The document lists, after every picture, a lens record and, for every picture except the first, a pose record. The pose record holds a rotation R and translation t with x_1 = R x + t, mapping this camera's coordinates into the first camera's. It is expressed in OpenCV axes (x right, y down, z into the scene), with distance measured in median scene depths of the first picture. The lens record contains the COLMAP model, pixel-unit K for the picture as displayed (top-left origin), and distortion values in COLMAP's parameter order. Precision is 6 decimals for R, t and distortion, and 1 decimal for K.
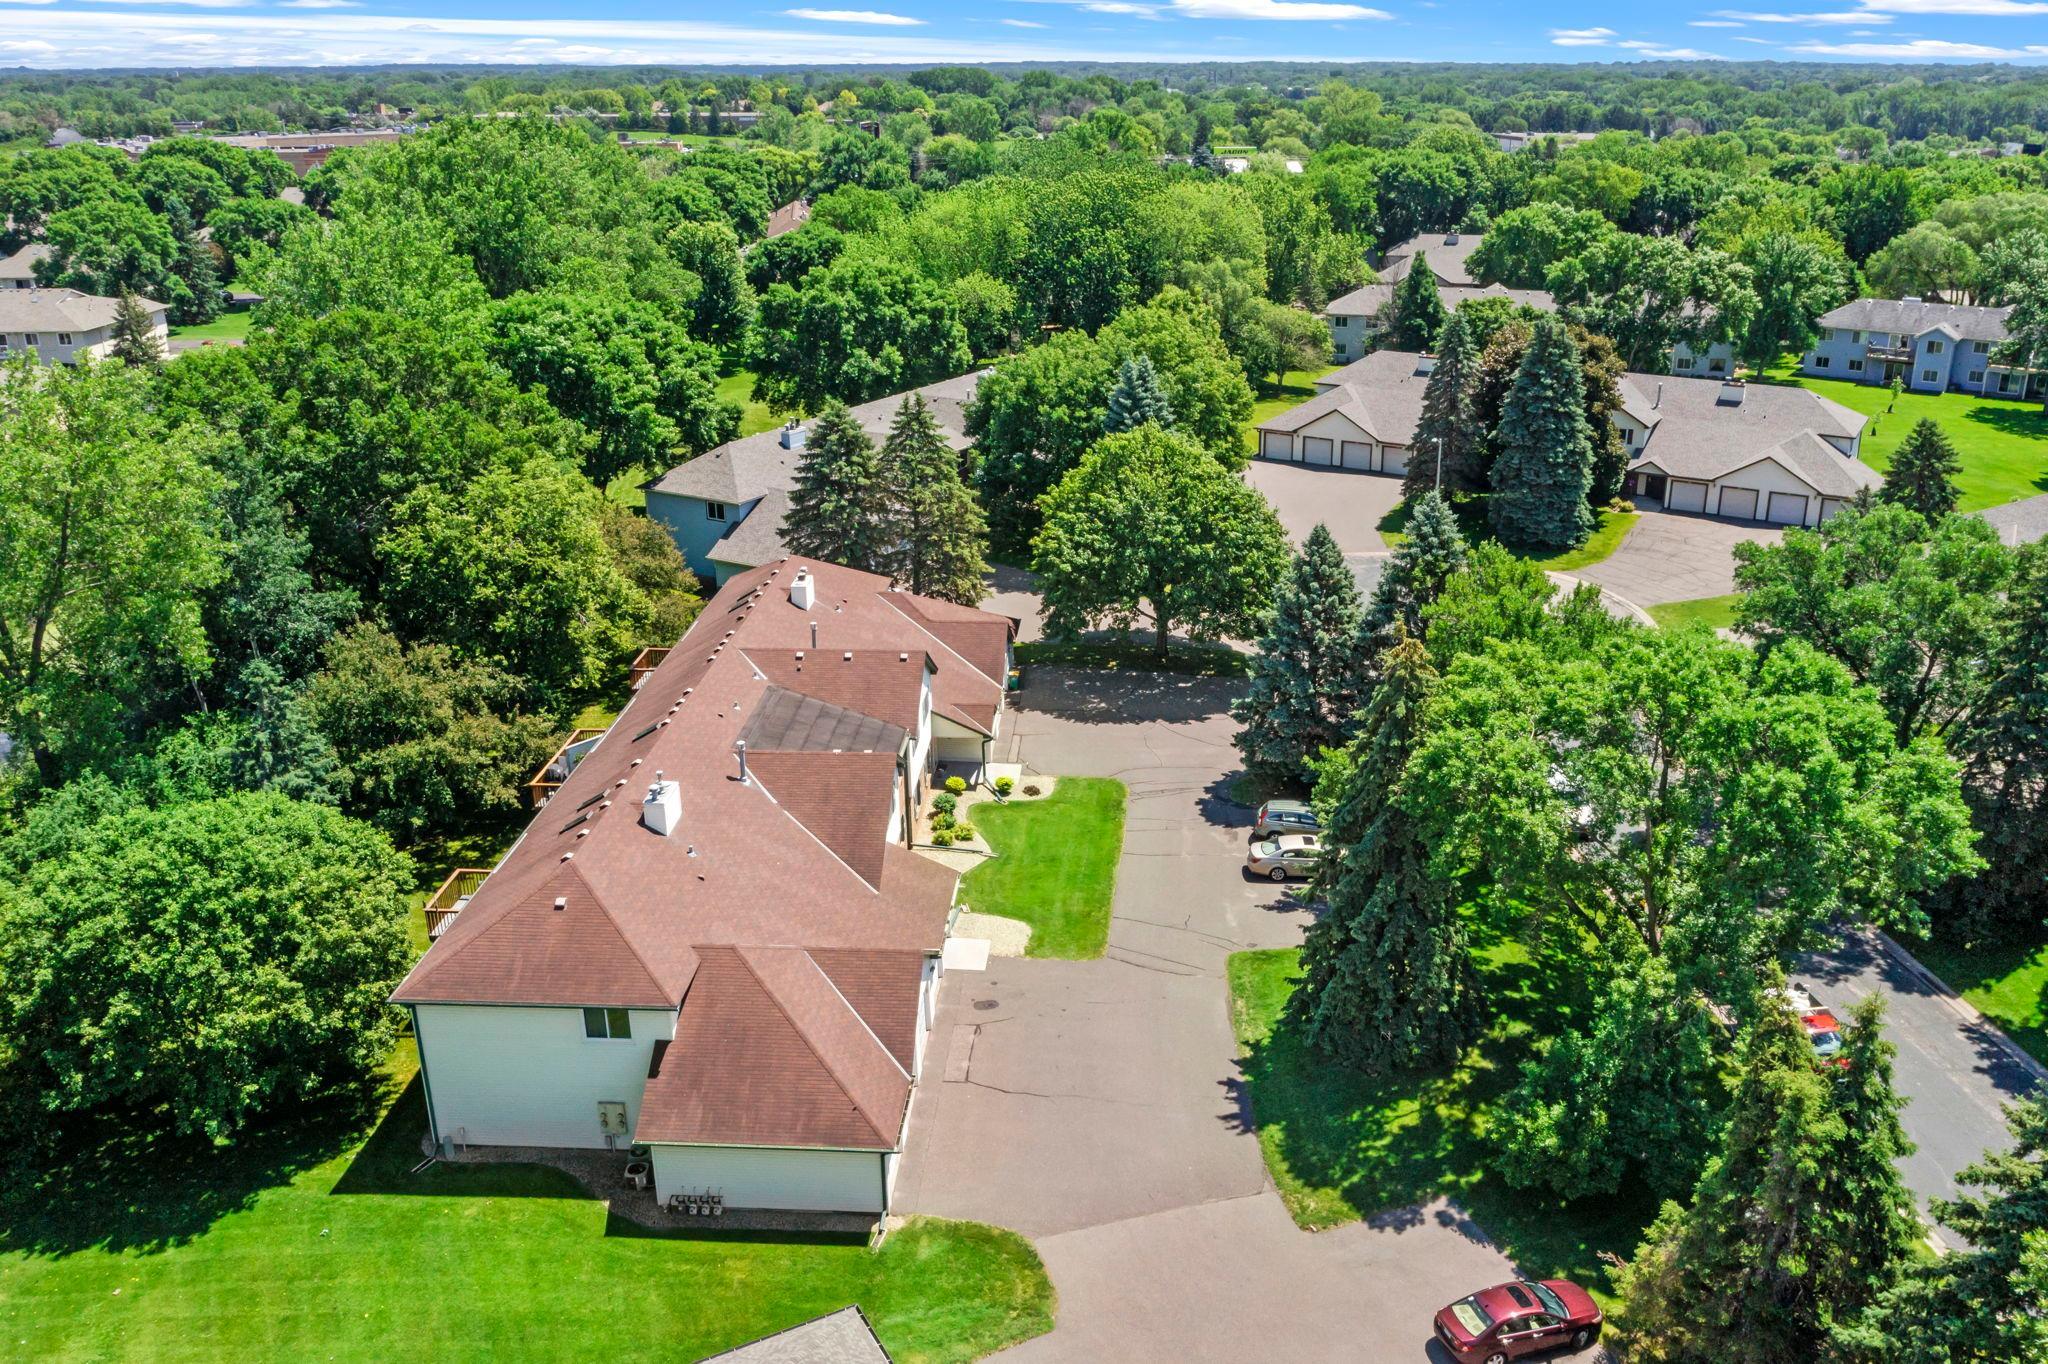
lens RADIAL K [[1658.7, 0, 1025.8], [0, 1658.7, 668.9], [0, 0, 1]] dist [-0.013205, -0.002050]
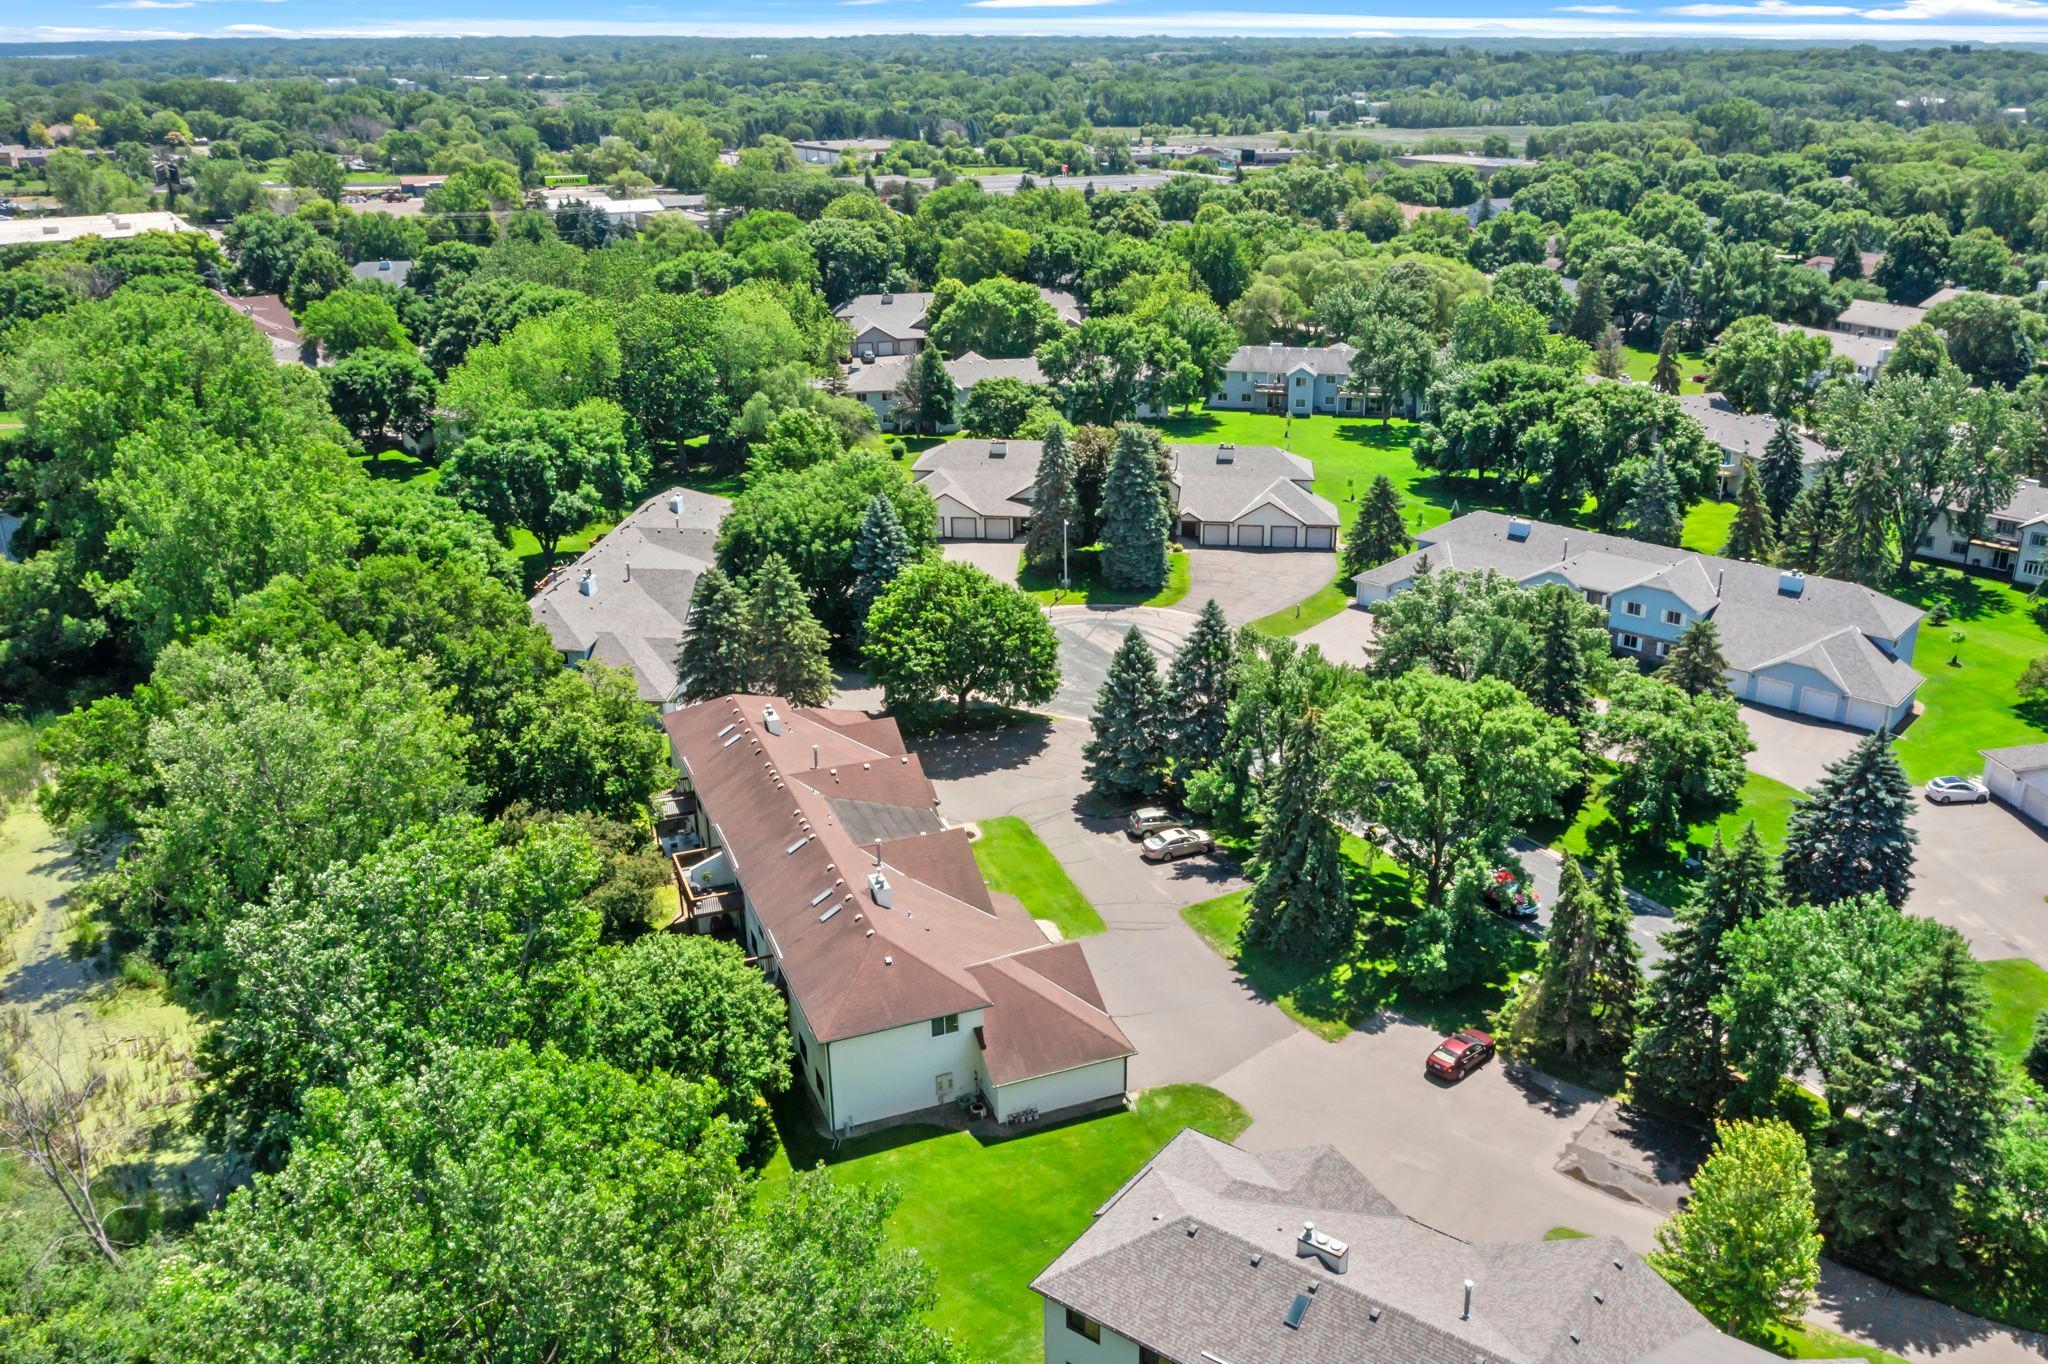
lens RADIAL K [[1658.7, 0, 1031.5], [0, 1658.7, 685.9], [0, 0, 1]] dist [-0.013205, -0.002050]
pose [[0.907264, -0.157587, 0.389920, -0.651753], [0.149958, 0.987420, 0.050145, -0.157602], [-0.392917, 0.012977, 0.919482, -0.458308]]
